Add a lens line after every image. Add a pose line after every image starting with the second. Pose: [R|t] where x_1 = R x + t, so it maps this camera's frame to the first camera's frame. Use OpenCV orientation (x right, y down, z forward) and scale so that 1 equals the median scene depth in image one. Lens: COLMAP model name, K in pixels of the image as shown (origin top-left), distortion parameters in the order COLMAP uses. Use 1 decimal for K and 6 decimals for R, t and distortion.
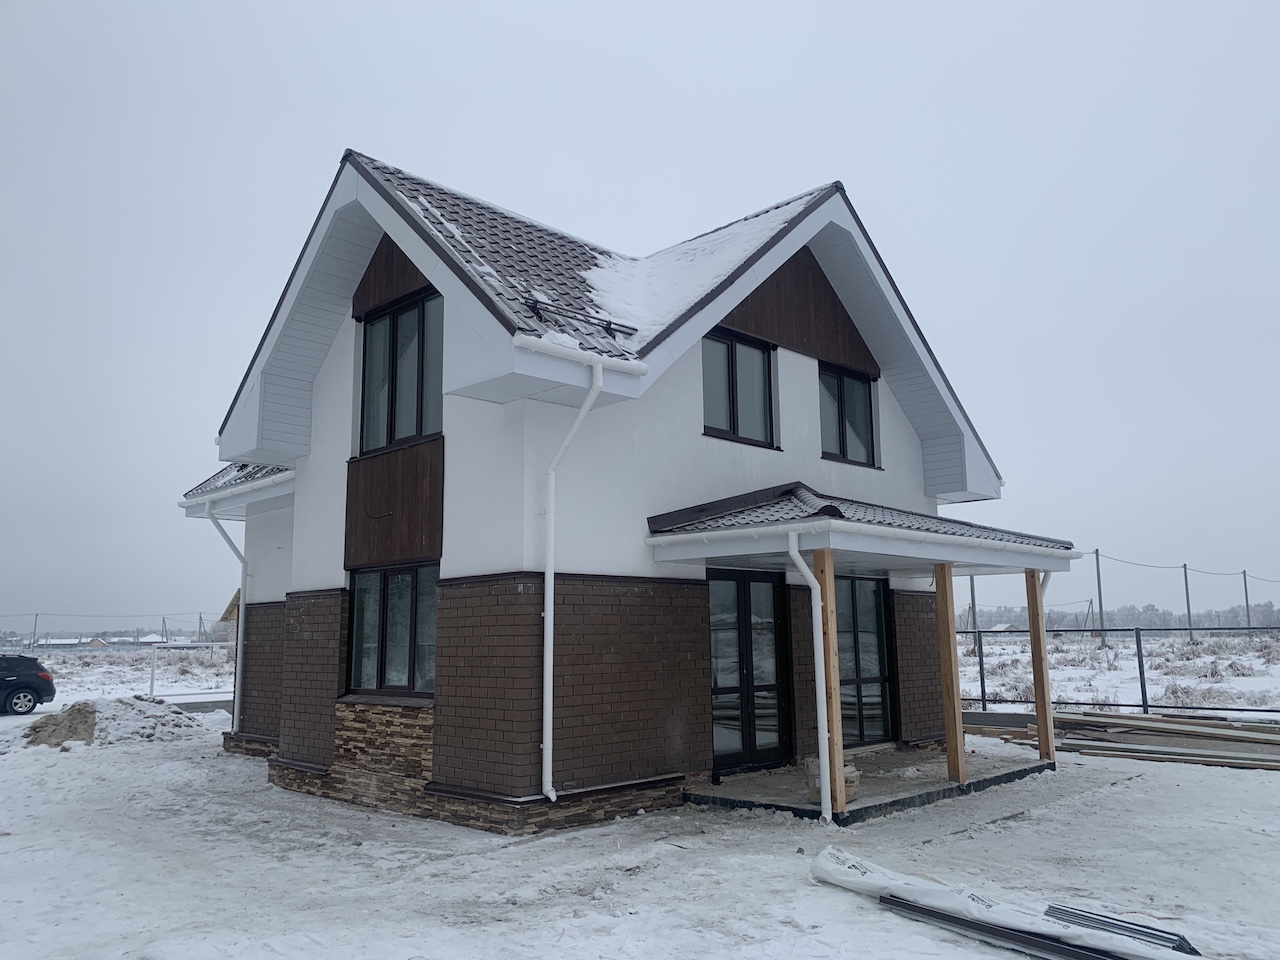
lens RADIAL K [[976.4, 0, 637.9], [0, 976.4, 480.4], [0, 0, 1]] dist [0.030358, -0.028238]
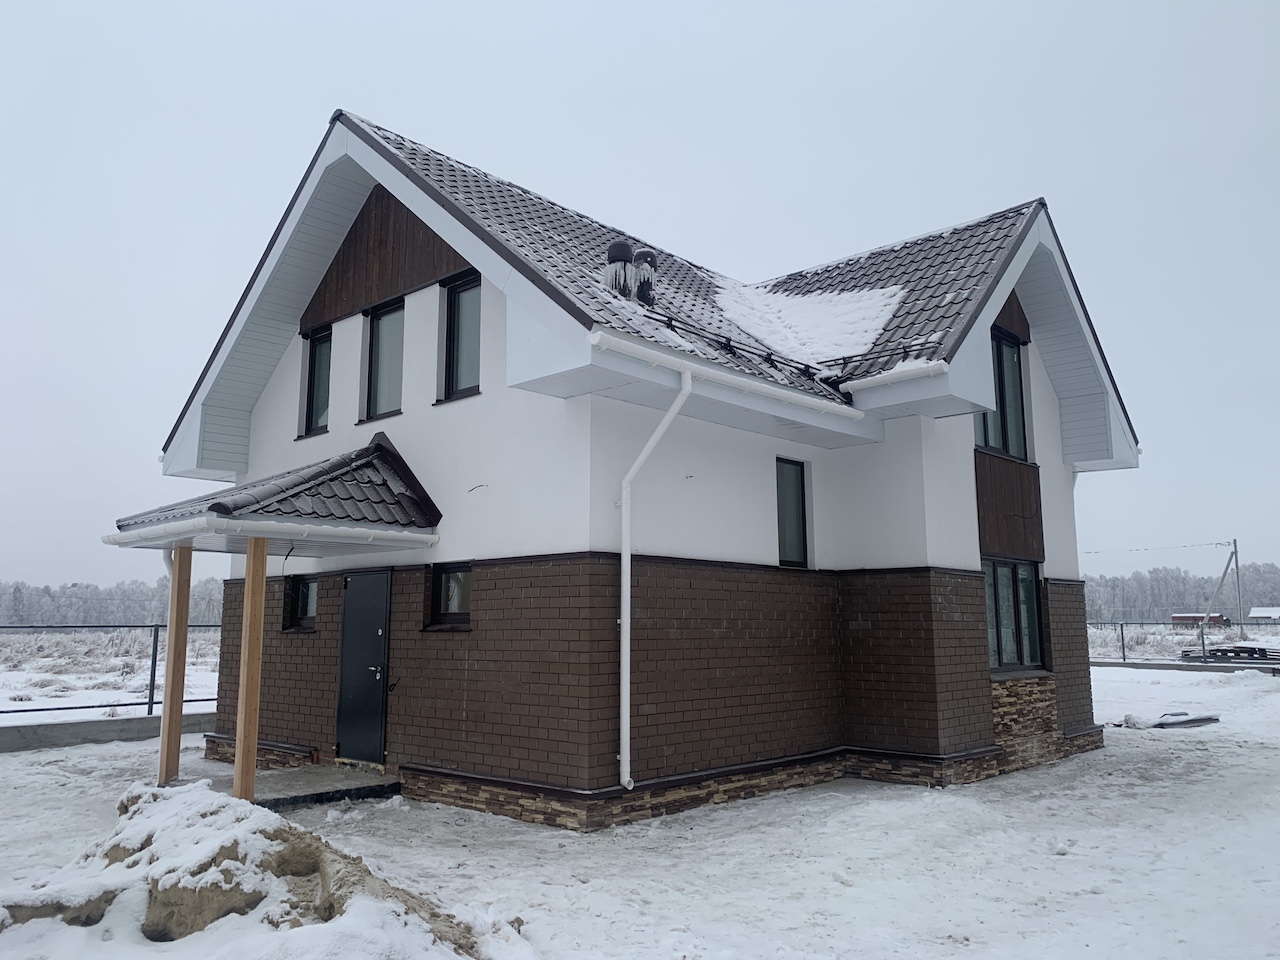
lens RADIAL K [[976.4, 0, 638.3], [0, 976.4, 477.2], [0, 0, 1]] dist [0.030358, -0.028238]
pose [[-0.043262, 0.164831, 0.985373, -1.361521], [-0.155946, 0.973092, -0.169623, 0.252882], [-0.986818, -0.161003, -0.016394, 1.436991]]
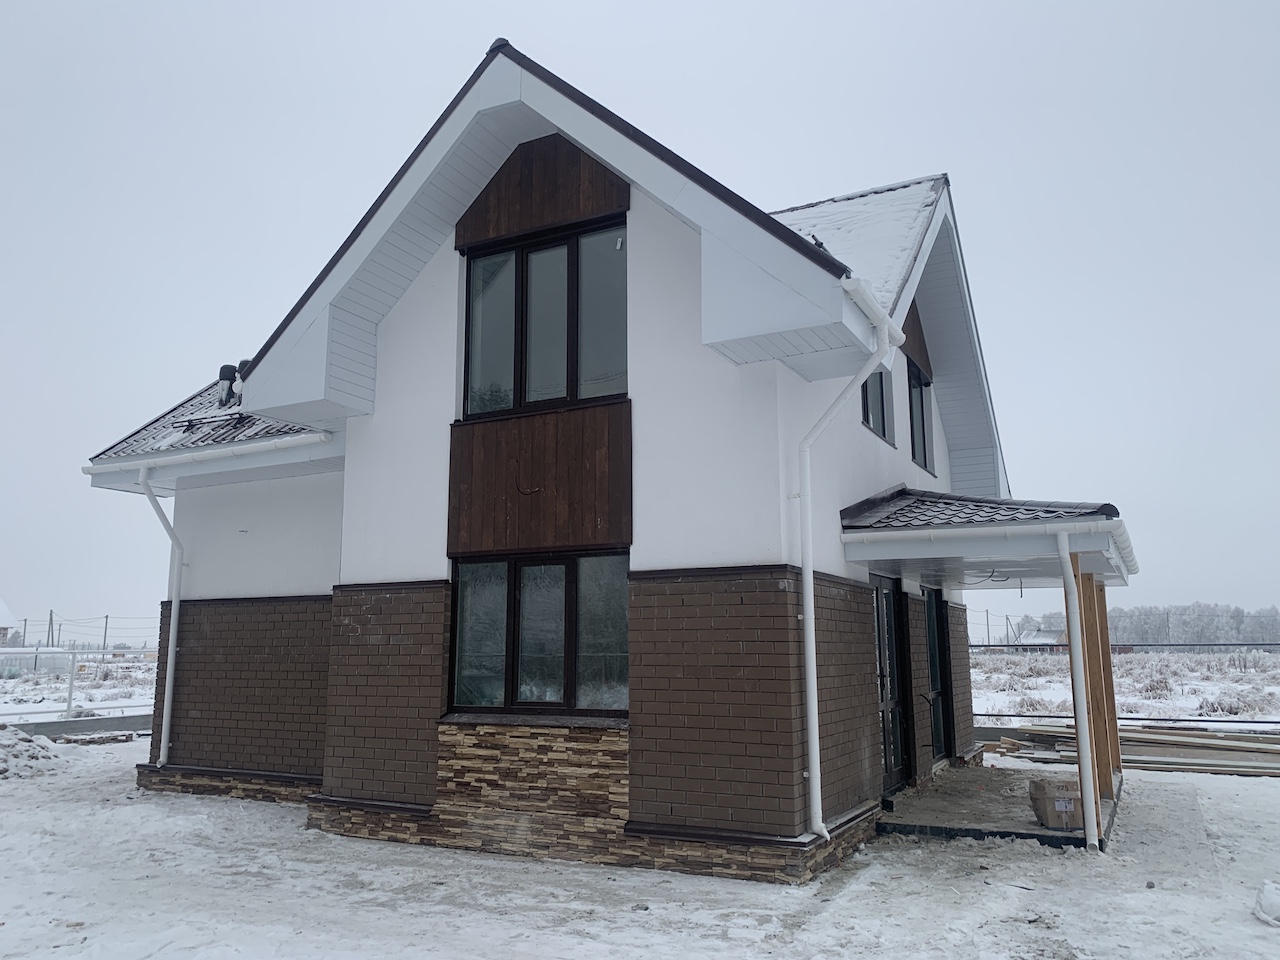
lens RADIAL K [[976.4, 0, 640.3], [0, 976.4, 479.3], [0, 0, 1]] dist [0.030358, -0.028238]
pose [[0.956313, 0.059384, 0.286250, -0.395680], [-0.054576, 0.998203, -0.024753, 0.039699], [-0.287206, 0.008049, 0.957835, 0.192846]]
